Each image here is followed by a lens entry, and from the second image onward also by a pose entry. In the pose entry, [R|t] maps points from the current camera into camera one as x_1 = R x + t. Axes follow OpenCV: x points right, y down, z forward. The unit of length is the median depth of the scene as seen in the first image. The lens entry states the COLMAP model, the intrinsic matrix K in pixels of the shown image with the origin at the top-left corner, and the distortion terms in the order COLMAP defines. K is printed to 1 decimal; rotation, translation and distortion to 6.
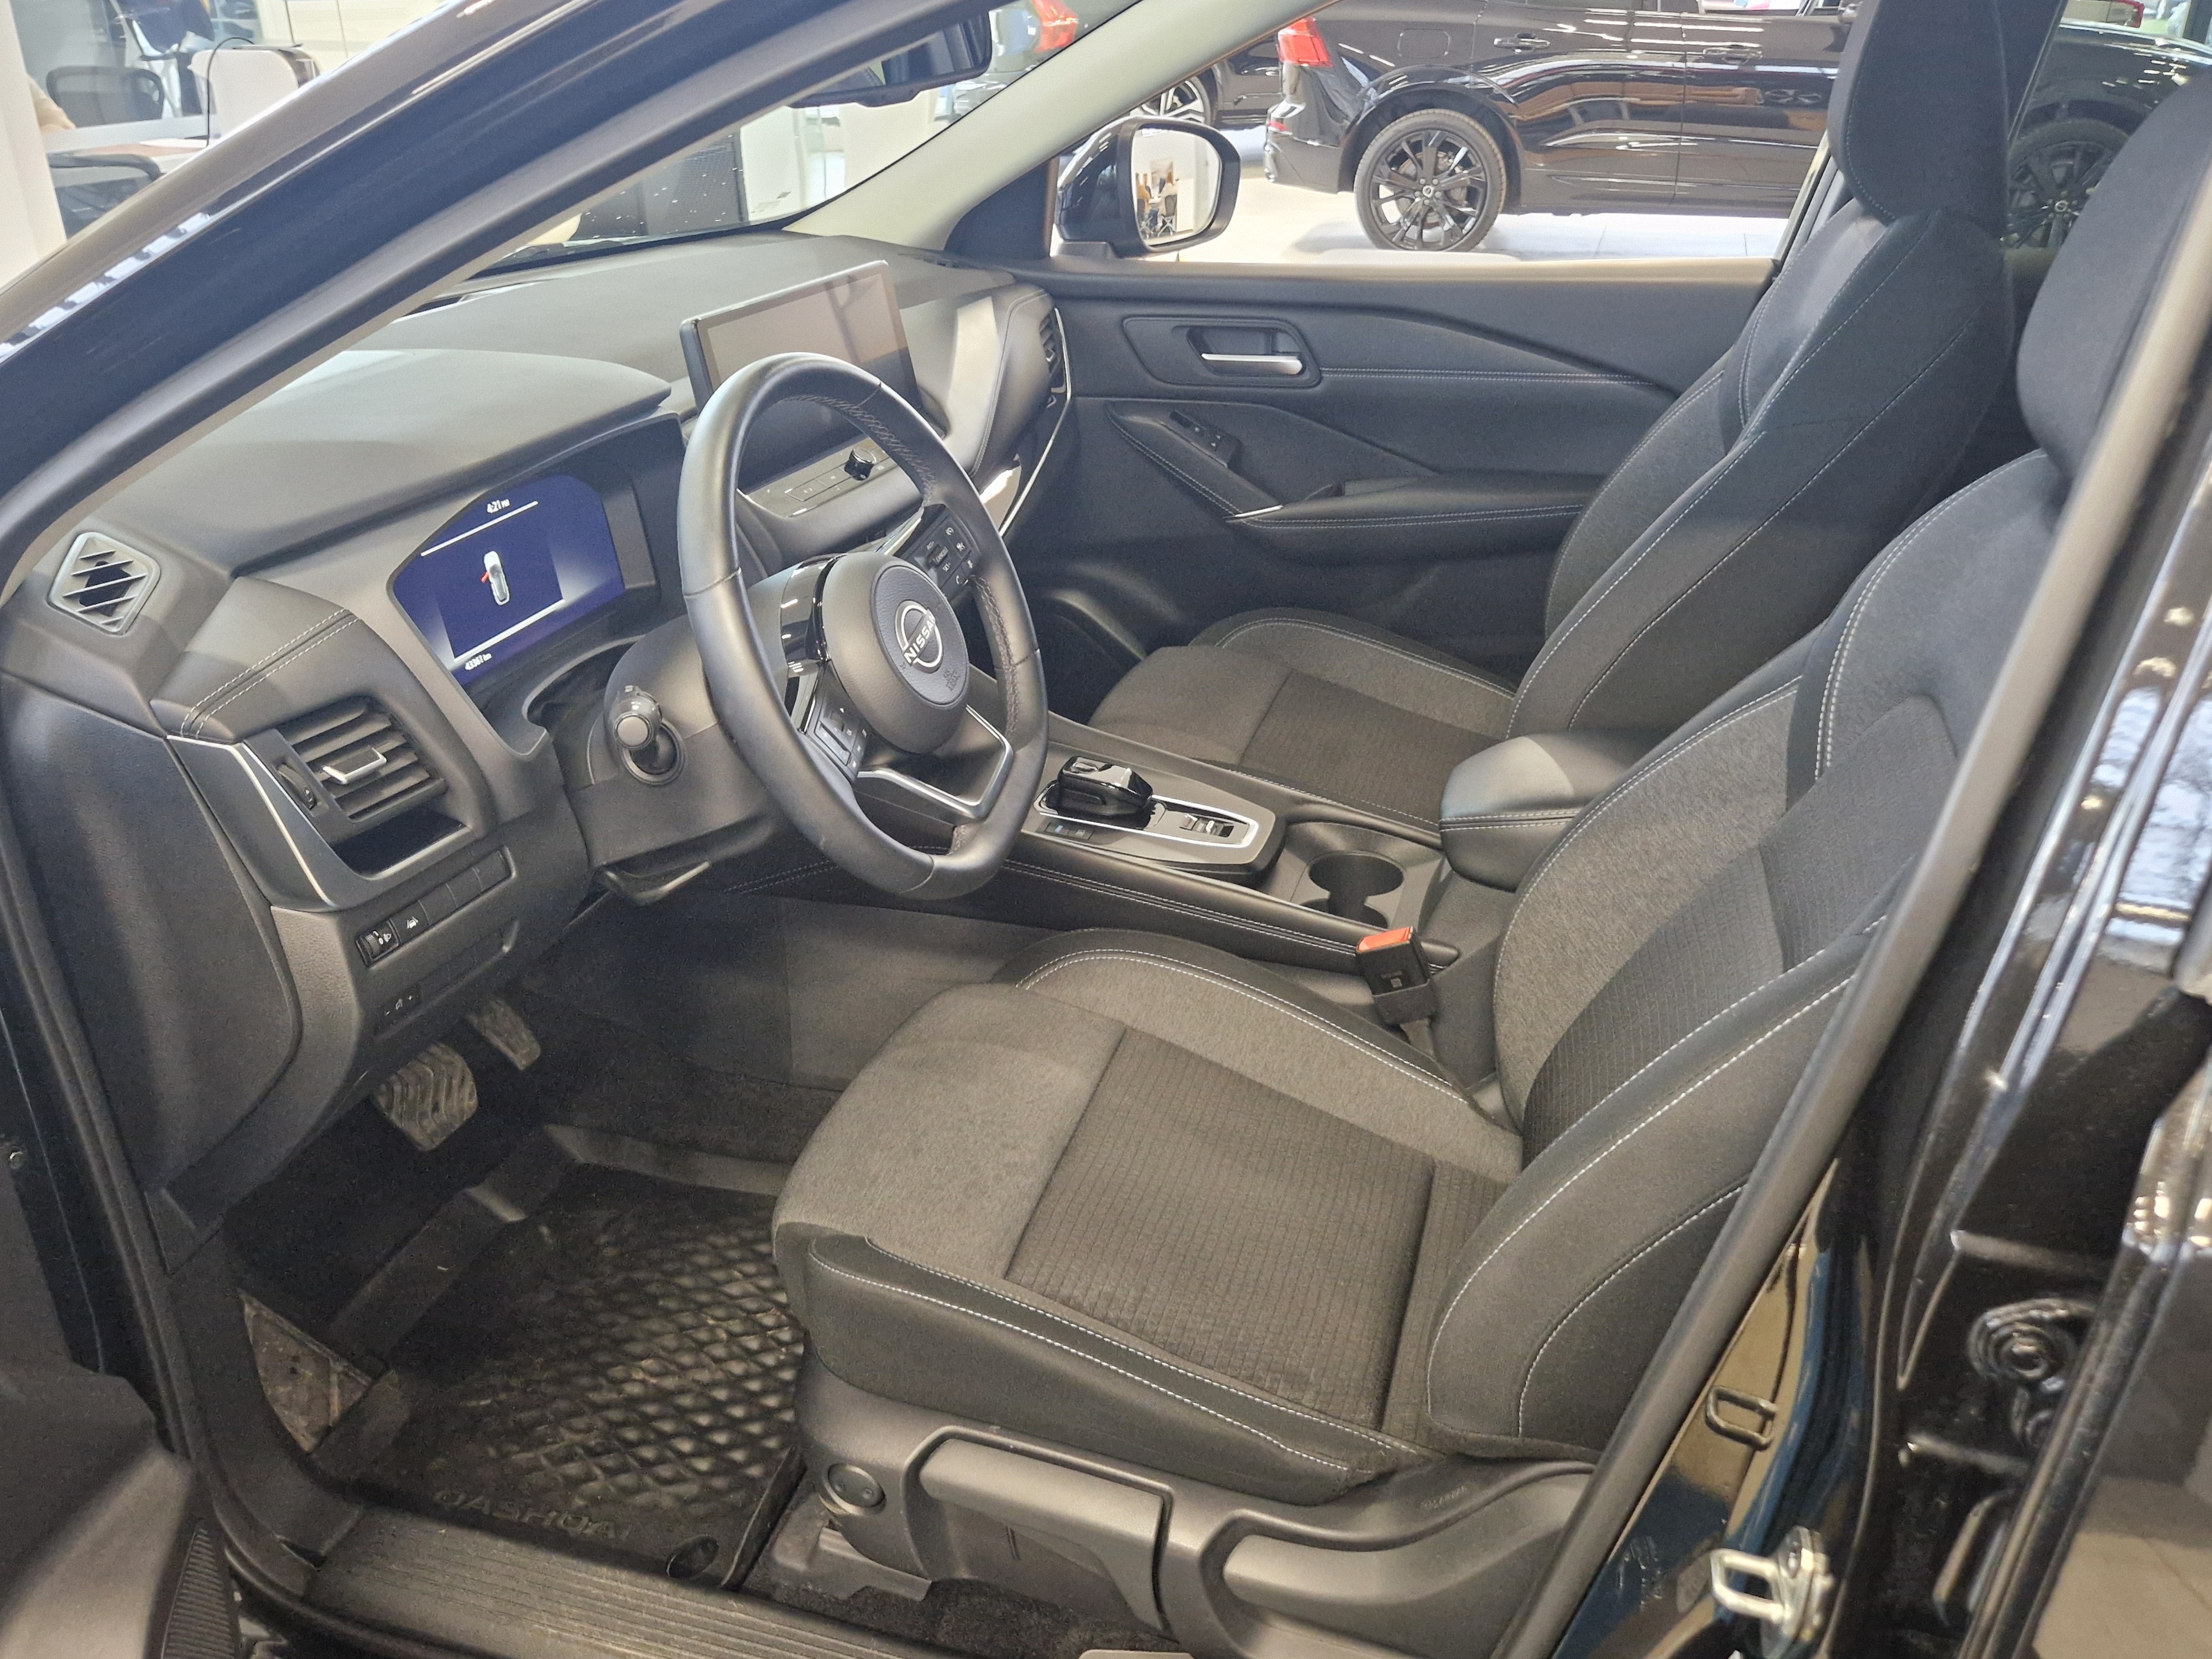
lens RADIAL K [[1551.9, 0, 1205.1], [0, 1551.9, 701.3], [0, 0, 1]] dist [0.048959, 0.000999]
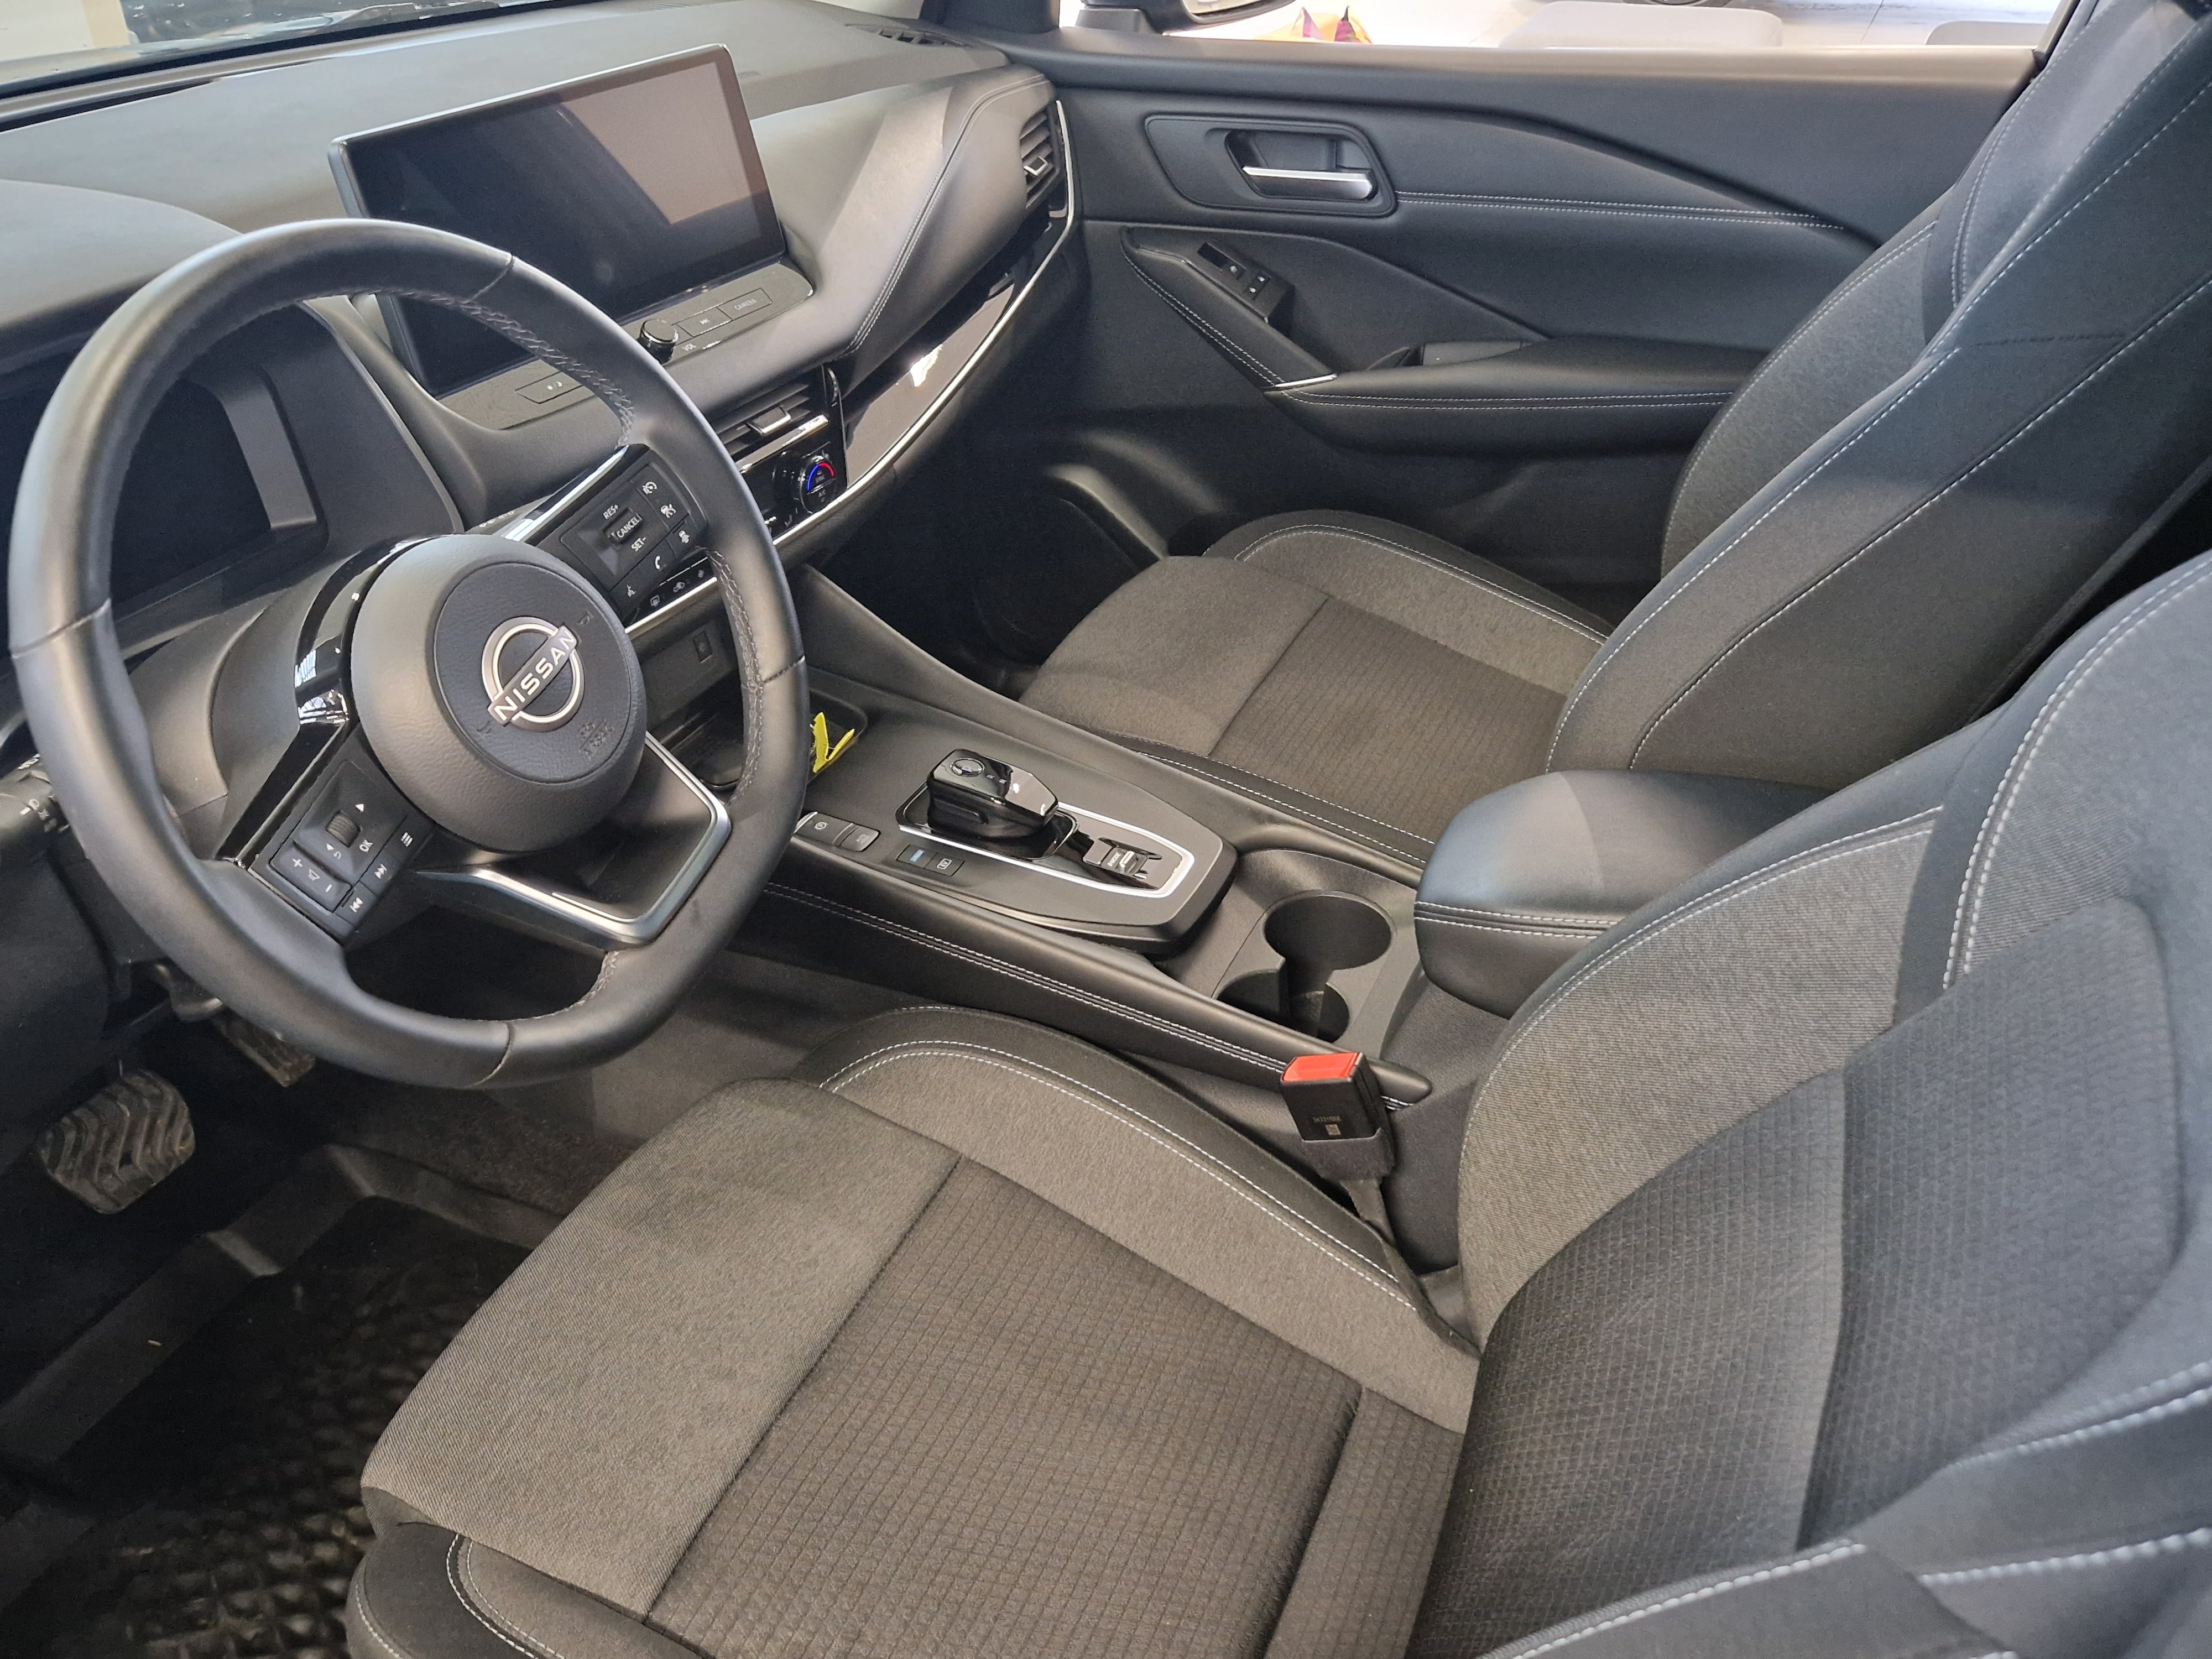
lens RADIAL K [[1841.4, 0, 1090.4], [0, 1841.4, 817.5], [0, 0, 1]] dist [0.047435, -0.001042]
pose [[0.993845, 0.057102, -0.094928, 0.071717], [-0.044712, 0.990783, 0.127867, -0.053244], [0.101355, -0.122836, 0.987238, 0.148706]]
